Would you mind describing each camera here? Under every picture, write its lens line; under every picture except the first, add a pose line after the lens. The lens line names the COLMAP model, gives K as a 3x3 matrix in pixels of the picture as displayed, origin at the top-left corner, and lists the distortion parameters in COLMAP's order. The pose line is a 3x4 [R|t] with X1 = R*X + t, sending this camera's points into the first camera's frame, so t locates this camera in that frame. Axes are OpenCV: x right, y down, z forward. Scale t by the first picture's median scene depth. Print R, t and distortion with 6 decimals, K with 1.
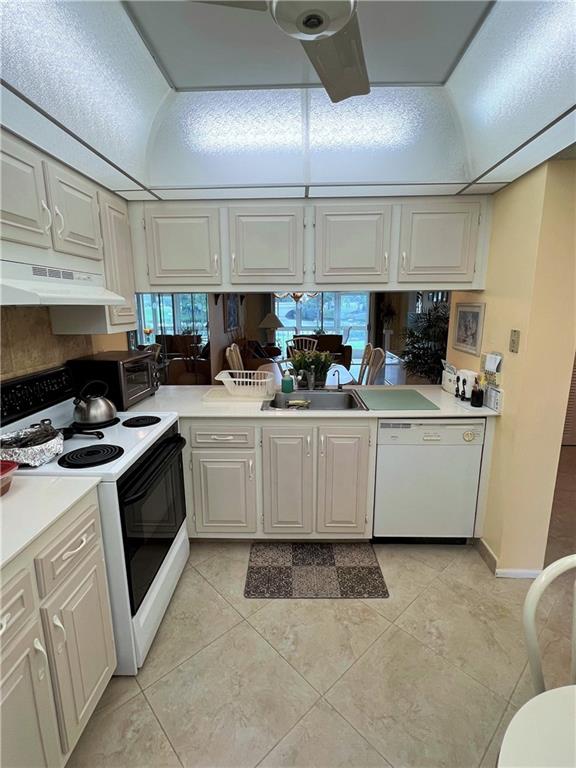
lens RADIAL K [[373.5, 0, 287.1], [0, 373.5, 383.2], [0, 0, 1]] dist [0.003698, -0.000047]
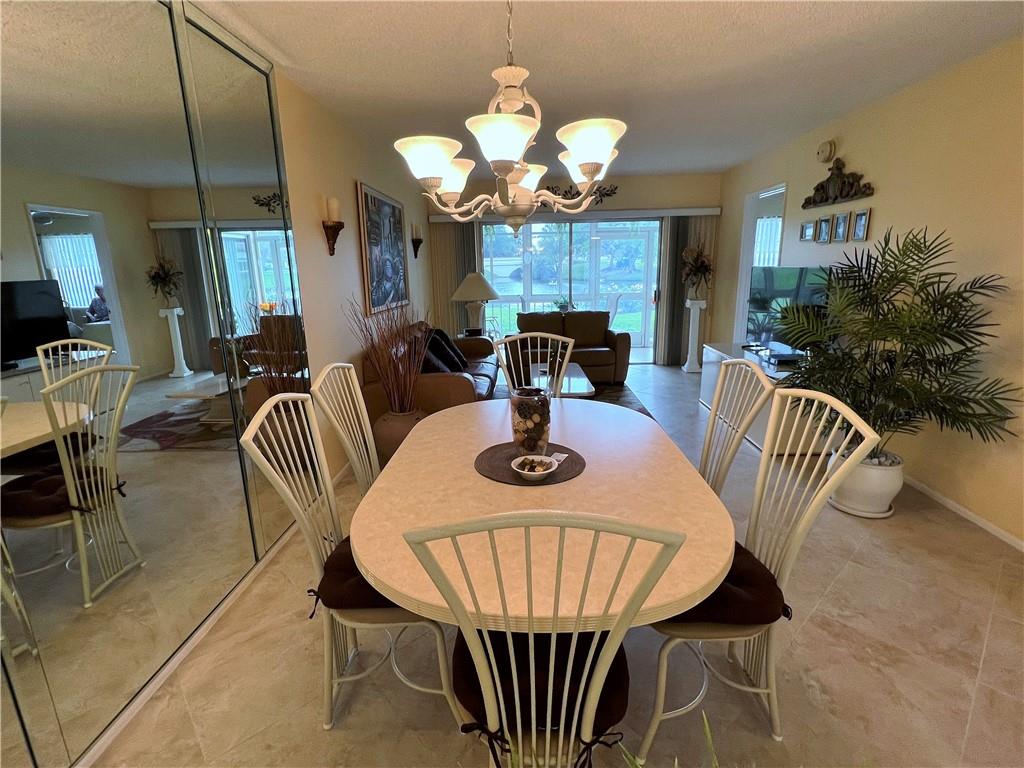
lens RADIAL K [[498.1, 0, 509.6], [0, 498.1, 383.4], [0, 0, 1]] dist [0.003698, -0.000047]
pose [[0.999857, -0.014264, -0.009031, 0.010926], [0.014556, 0.999347, 0.033071, -0.054584], [0.008554, -0.033198, 0.999412, 0.295593]]
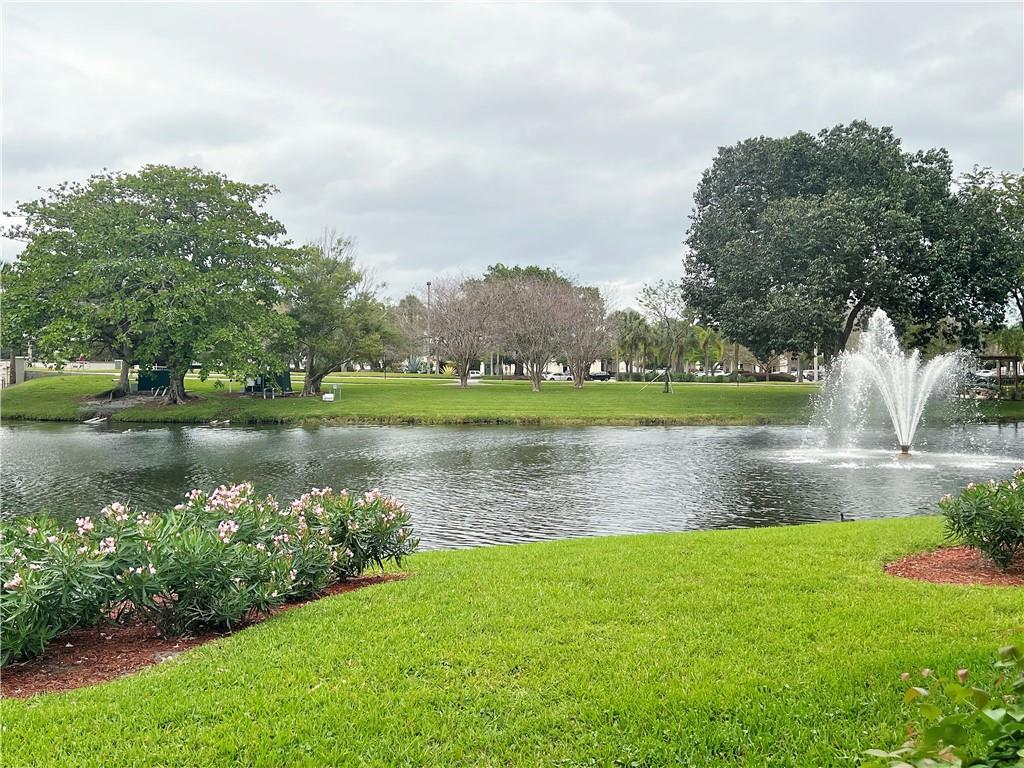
lens RADIAL K [[1045.7, 0, 527.0], [0, 1045.7, 402.3], [0, 0, 1]] dist [0.017543, 0.000000]
pose [[0.850368, -0.007520, 0.526135, 0.238261], [0.100251, 0.983898, -0.147969, -0.274160], [-0.516551, 0.178574, 0.837429, 1.324366]]
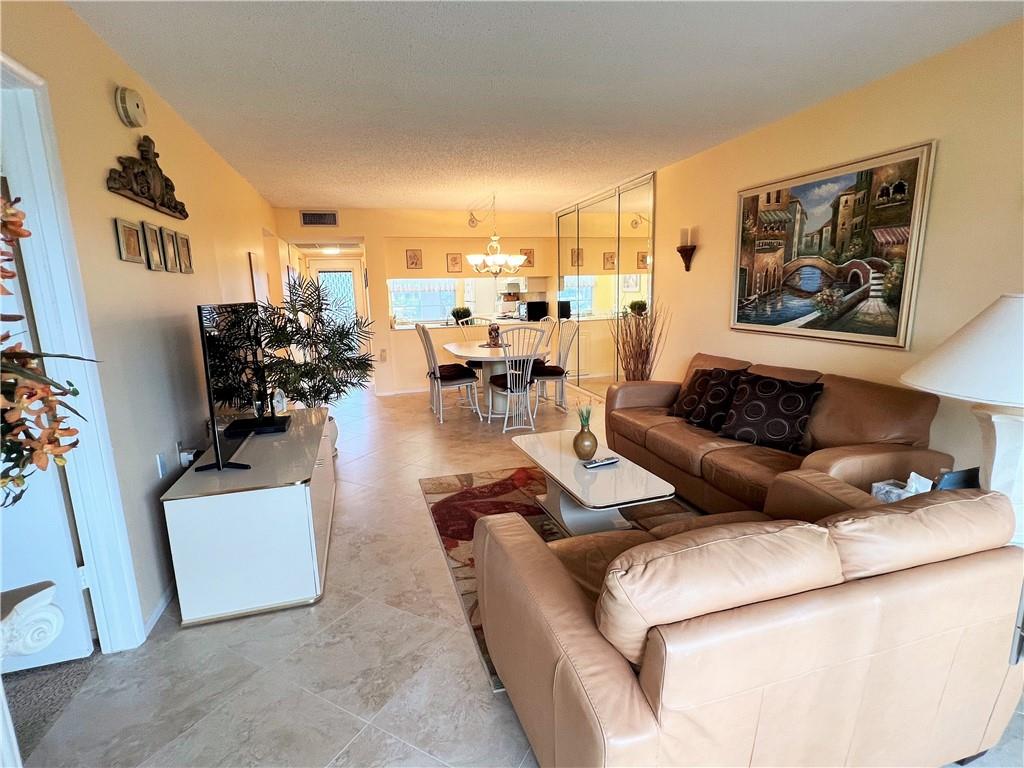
lens RADIAL K [[498.1, 0, 509.2], [0, 498.1, 382.4], [0, 0, 1]] dist [0.003698, -0.000047]
pose [[-0.948000, 0.086661, -0.306245, 0.211208], [-0.034495, 0.928571, 0.369548, -0.221646], [0.316396, 0.360896, -0.877296, 1.125121]]
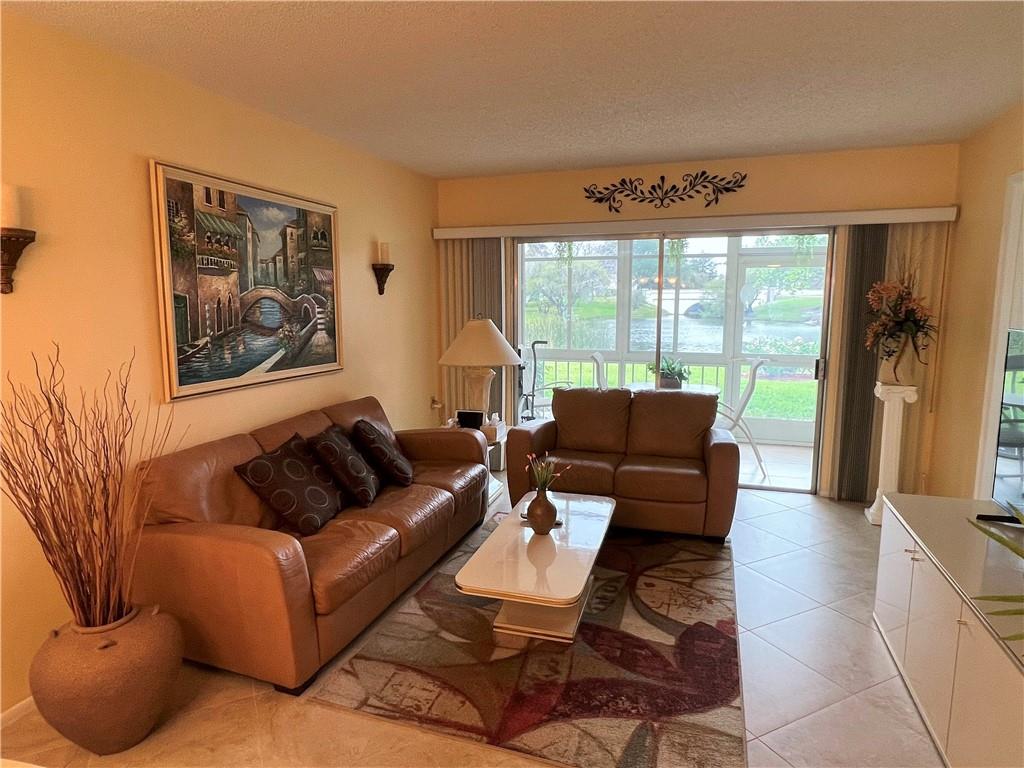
lens RADIAL K [[616.0, 0, 508.1], [0, 616.0, 387.5], [0, 0, 1]] dist [-0.010033, -0.000381]
pose [[0.956723, 0.044404, -0.287592, 0.134535], [-0.060568, 0.997031, -0.047547, -0.107100], [0.284627, 0.062908, 0.956572, 0.514171]]
